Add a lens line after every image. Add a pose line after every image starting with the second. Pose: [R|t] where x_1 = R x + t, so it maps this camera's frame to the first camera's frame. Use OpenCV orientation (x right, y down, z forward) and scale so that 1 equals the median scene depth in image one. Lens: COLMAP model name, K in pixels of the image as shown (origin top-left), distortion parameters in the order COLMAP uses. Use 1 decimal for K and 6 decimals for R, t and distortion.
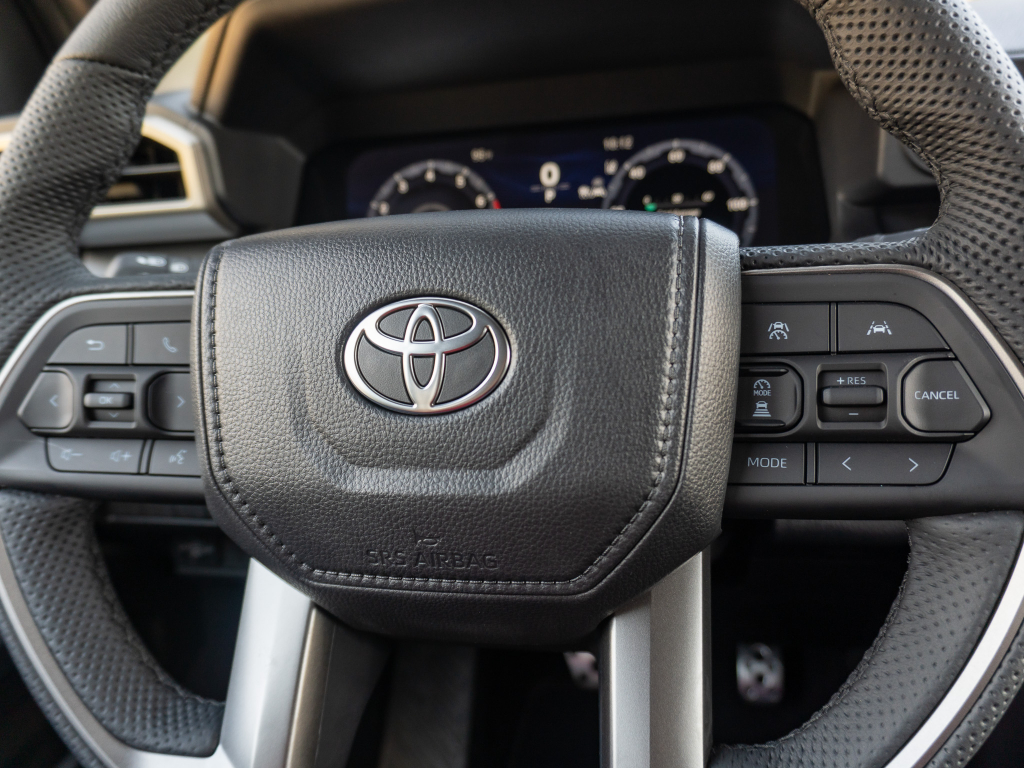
lens RADIAL K [[746.7, 0, 477.4], [0, 746.7, 384.6], [0, 0, 1]] dist [-0.023931, 0.001851]
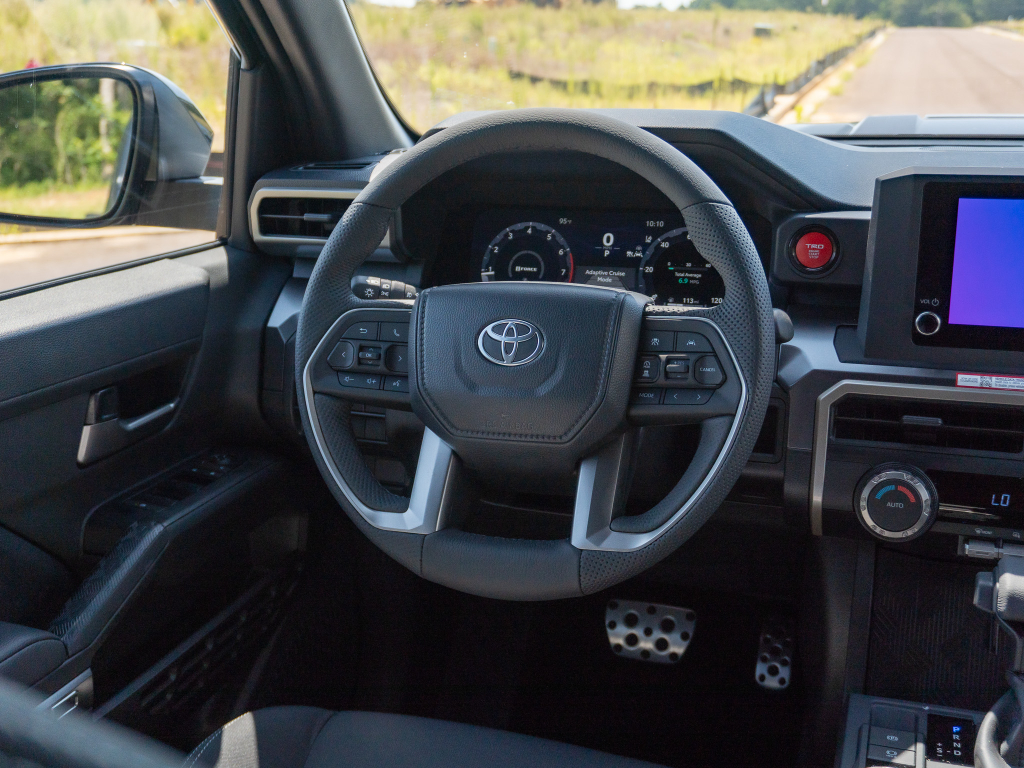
lens RADIAL K [[1159.5, 0, 512.0], [0, 1159.5, 384.0], [0, 0, 1]] dist [-0.017875, -0.007366]
pose [[0.993383, 0.067033, -0.093253, 0.262574], [-0.072071, 0.996057, -0.051737, 0.256484], [0.089418, 0.058116, 0.994297, -2.438262]]
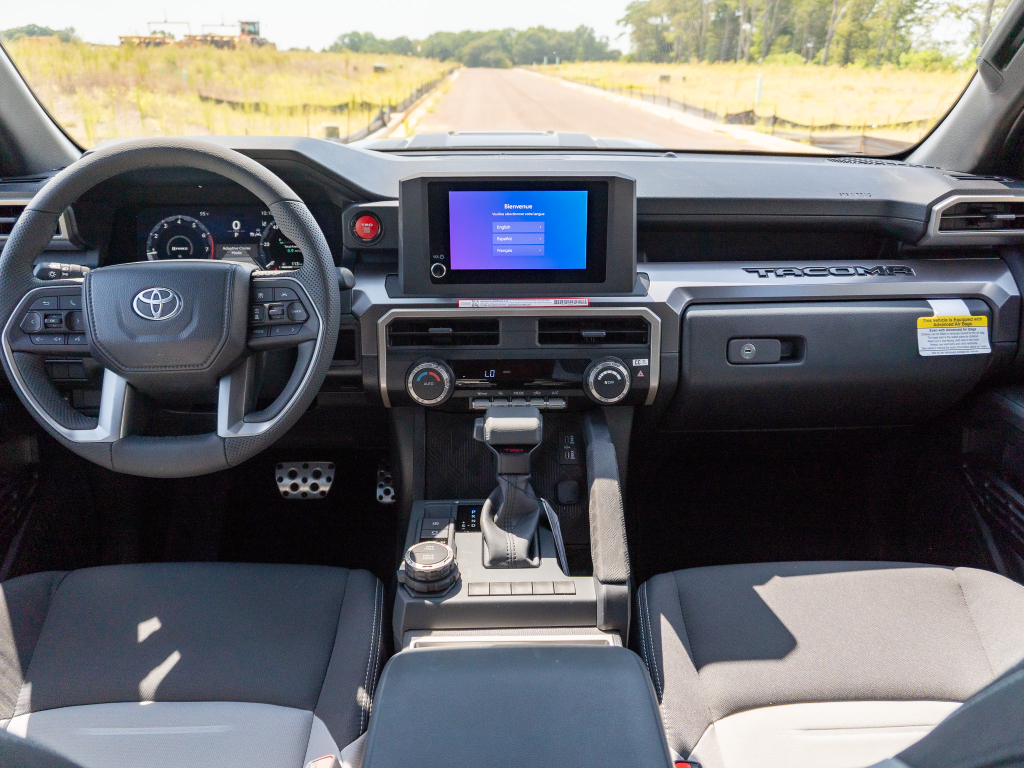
lens RADIAL K [[760.9, 0, 512.0], [0, 760.9, 384.0], [0, 0, 1]] dist [-0.030366, 0.006890]
pose [[0.966137, -0.040836, 0.254776, 0.549950], [0.031472, 0.998675, 0.040723, 0.217798], [-0.256101, -0.031325, 0.966142, -2.562981]]
